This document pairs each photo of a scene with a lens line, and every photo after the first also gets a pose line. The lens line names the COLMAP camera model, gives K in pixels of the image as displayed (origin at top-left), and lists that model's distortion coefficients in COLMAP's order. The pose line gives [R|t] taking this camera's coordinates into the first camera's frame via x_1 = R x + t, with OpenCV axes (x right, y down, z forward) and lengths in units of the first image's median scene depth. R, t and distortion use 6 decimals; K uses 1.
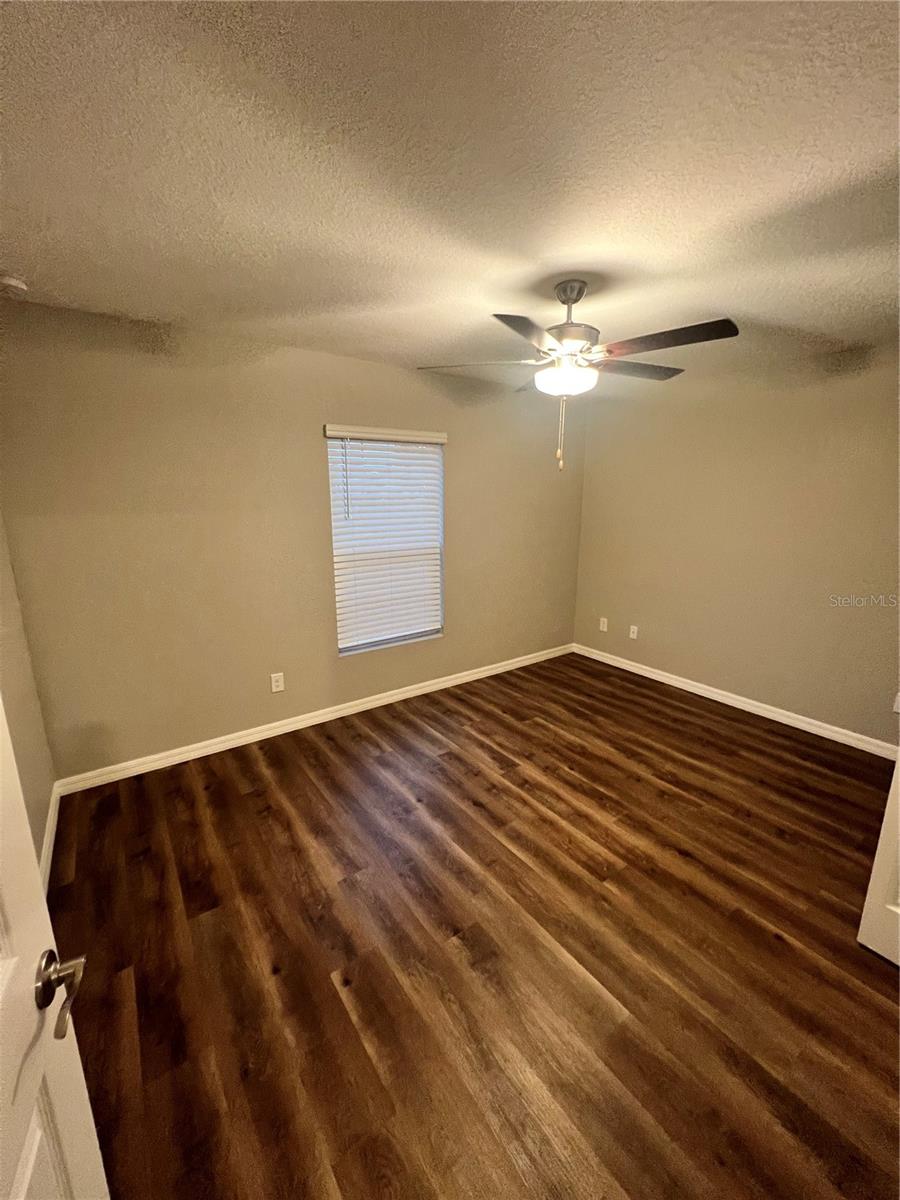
lens RADIAL K [[480.0, 0, 442.1], [0, 480.0, 598.1], [0, 0, 1]] dist [0.000301, 0.000797]
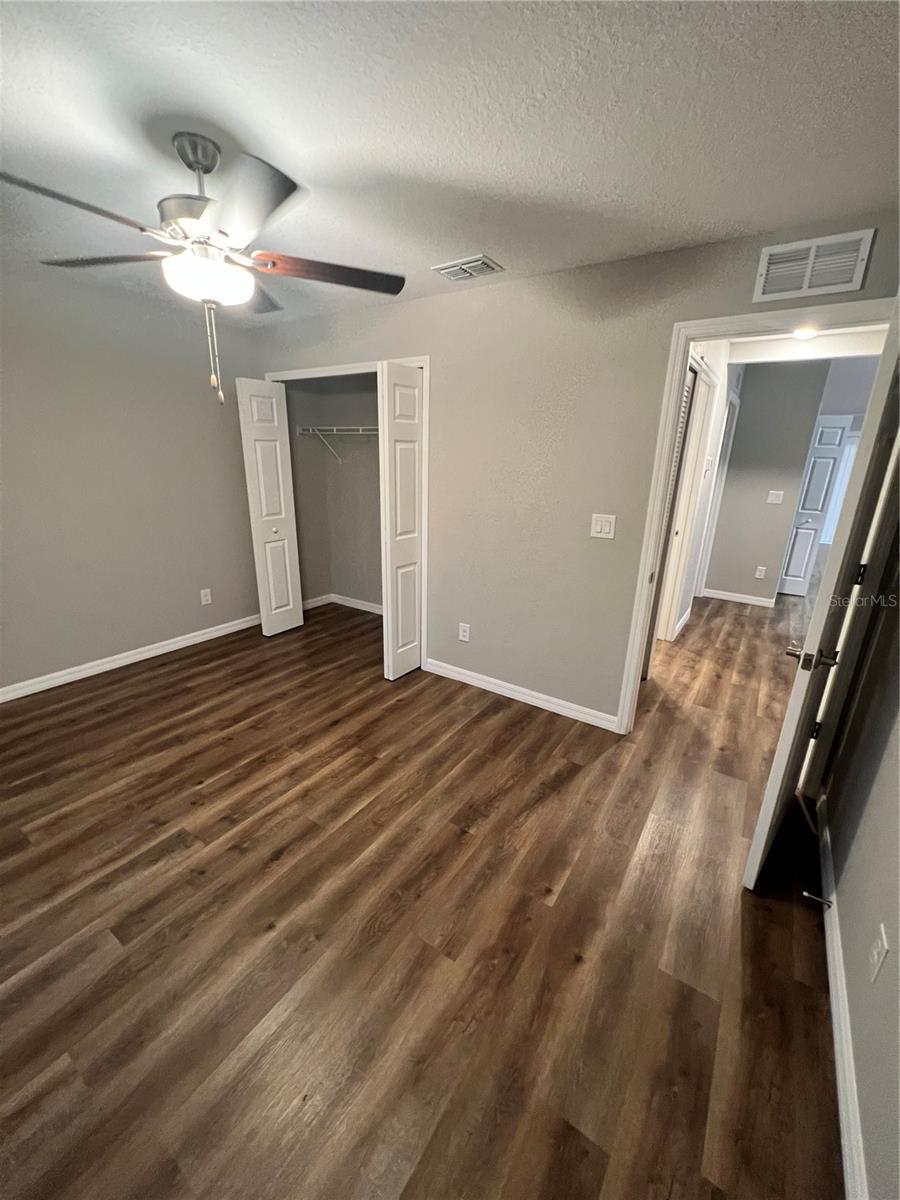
lens RADIAL K [[480.0, 0, 451.7], [0, 480.0, 598.8], [0, 0, 1]] dist [0.000301, 0.000797]
pose [[-0.355259, -0.282877, 0.890939, -0.609678], [0.175951, 0.915839, 0.360943, -0.174914], [-0.918059, 0.284990, -0.275588, 0.875159]]
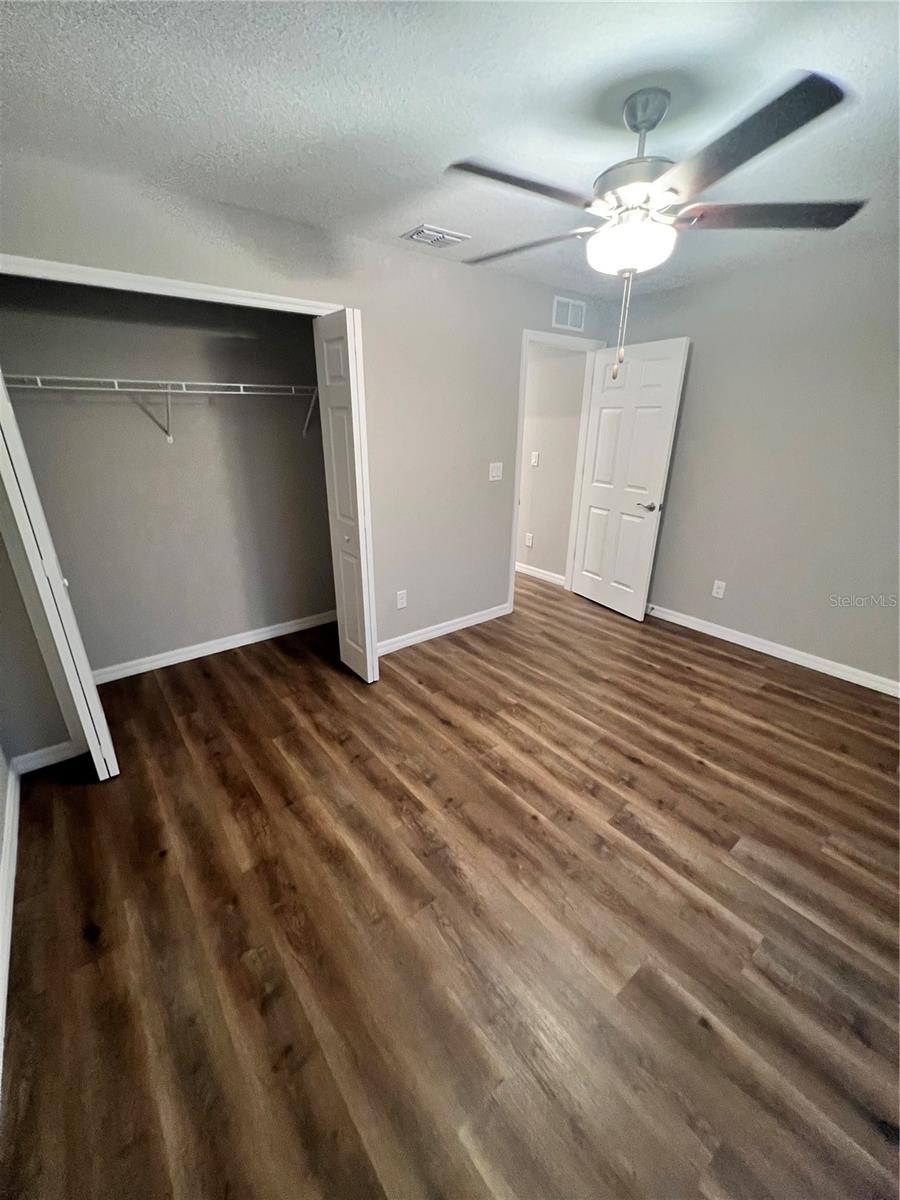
lens RADIAL K [[480.0, 0, 444.8], [0, 480.0, 597.5], [0, 0, 1]] dist [0.000301, 0.000797]
pose [[-0.998458, 0.010196, -0.054574, 0.513940], [-0.021152, 0.838989, 0.543737, -0.349092], [0.051331, 0.544053, -0.837479, 1.655902]]
